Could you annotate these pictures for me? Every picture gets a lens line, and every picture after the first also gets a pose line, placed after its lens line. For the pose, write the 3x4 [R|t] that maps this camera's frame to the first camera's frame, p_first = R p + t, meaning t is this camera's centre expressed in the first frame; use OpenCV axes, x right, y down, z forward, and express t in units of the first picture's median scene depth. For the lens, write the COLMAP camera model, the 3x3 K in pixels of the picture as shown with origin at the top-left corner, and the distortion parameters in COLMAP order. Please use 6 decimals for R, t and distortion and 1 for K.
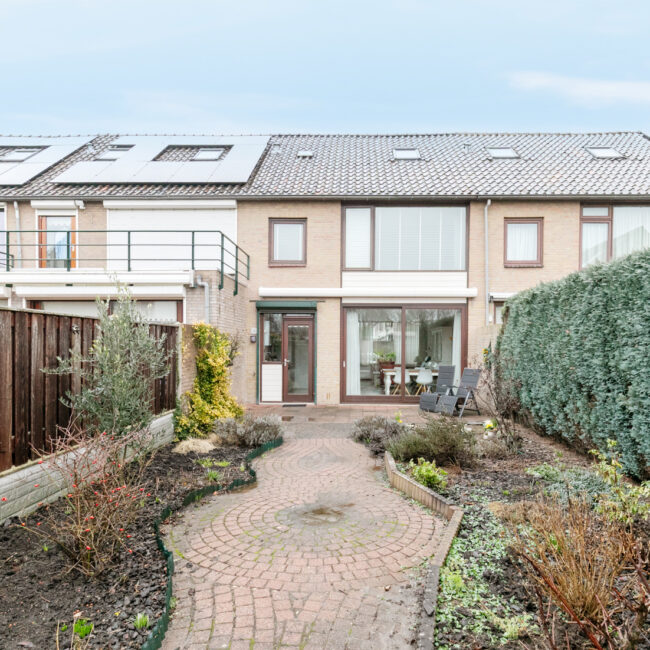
lens RADIAL K [[445.0, 0, 325.2], [0, 445.0, 360.0], [0, 0, 1]] dist [0.005741, -0.002985]
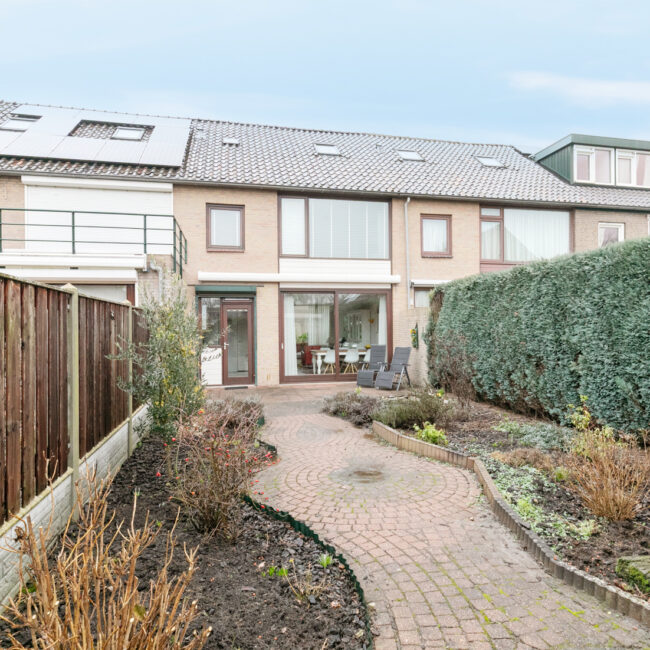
lens RADIAL K [[436.0, 0, 325.3], [0, 436.0, 336.1], [0, 0, 1]] dist [0.005318, -0.002560]
pose [[0.972228, -0.020334, 0.233150, -0.100420], [0.023705, 0.999651, -0.011667, 0.000035], [-0.232832, 0.016870, 0.972371, -0.020768]]
